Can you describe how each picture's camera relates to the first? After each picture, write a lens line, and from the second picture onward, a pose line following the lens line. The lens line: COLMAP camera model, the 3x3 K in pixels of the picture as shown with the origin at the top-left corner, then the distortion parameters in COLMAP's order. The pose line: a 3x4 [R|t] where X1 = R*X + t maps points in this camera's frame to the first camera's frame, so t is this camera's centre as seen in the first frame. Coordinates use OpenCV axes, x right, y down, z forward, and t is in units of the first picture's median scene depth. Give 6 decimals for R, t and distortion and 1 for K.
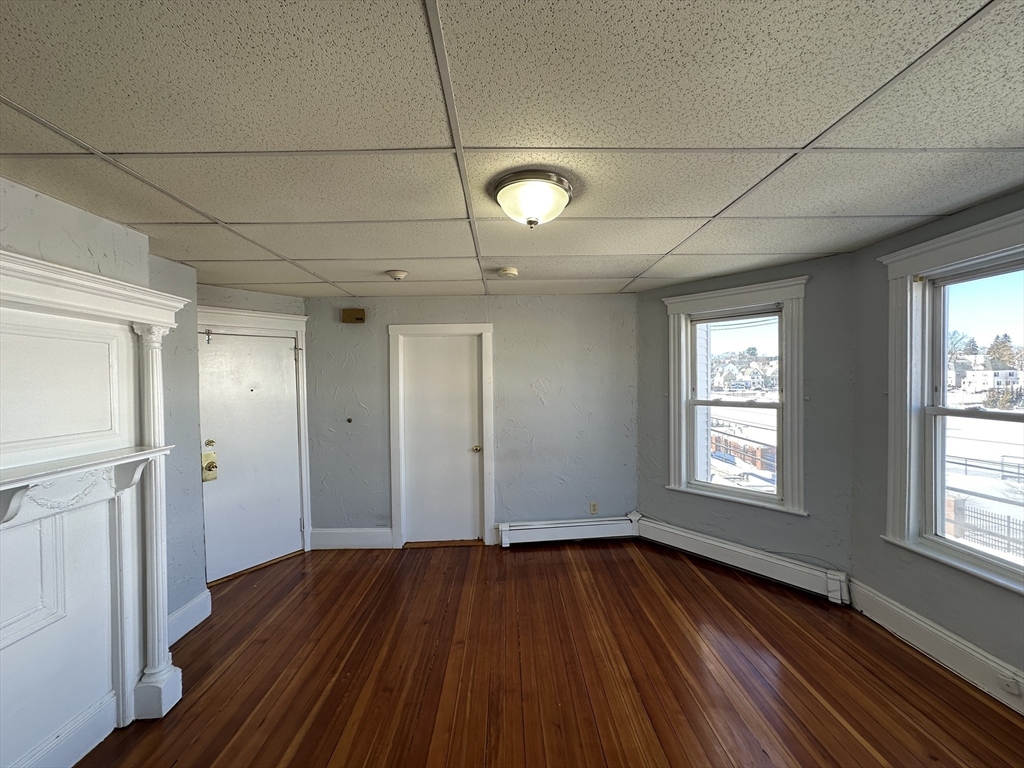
lens RADIAL K [[409.5, 0, 513.2], [0, 409.5, 384.4], [0, 0, 1]] dist [-0.001452, 0.000127]
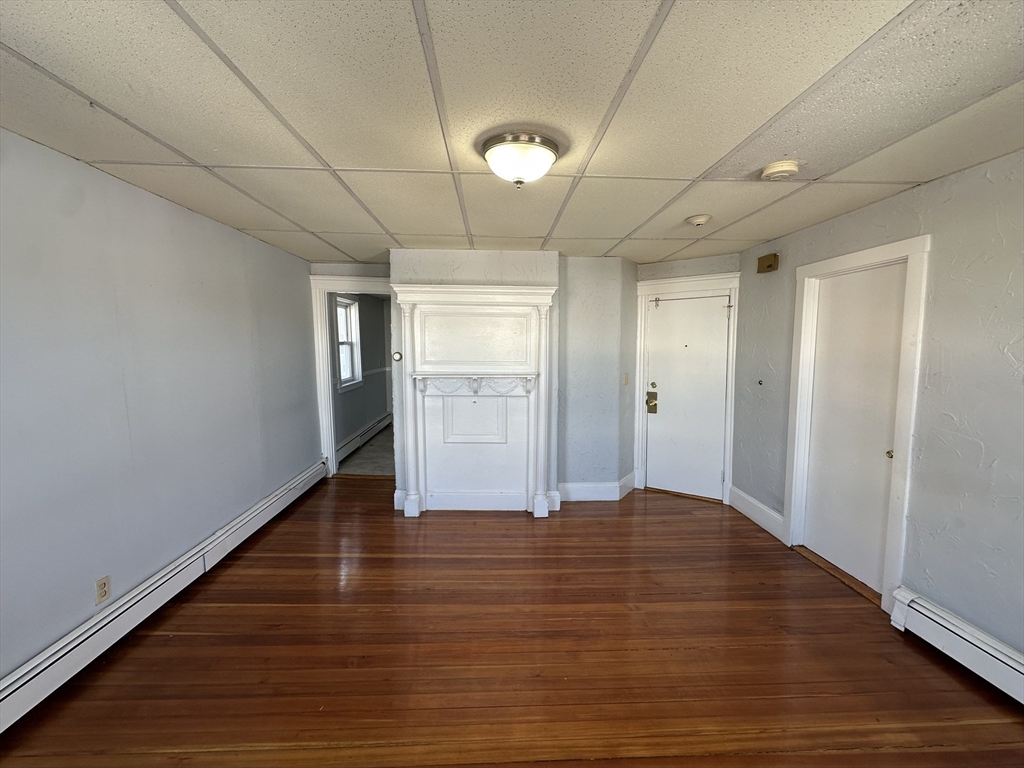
lens RADIAL K [[429.6, 0, 512.0], [0, 429.6, 384.0], [0, 0, 1]] dist [-0.000195, 0.000001]
pose [[0.020191, 0.111661, -0.993541, 0.557120], [-0.014856, 0.993668, 0.111373, -0.006382], [0.999686, 0.012512, 0.021722, 0.455686]]
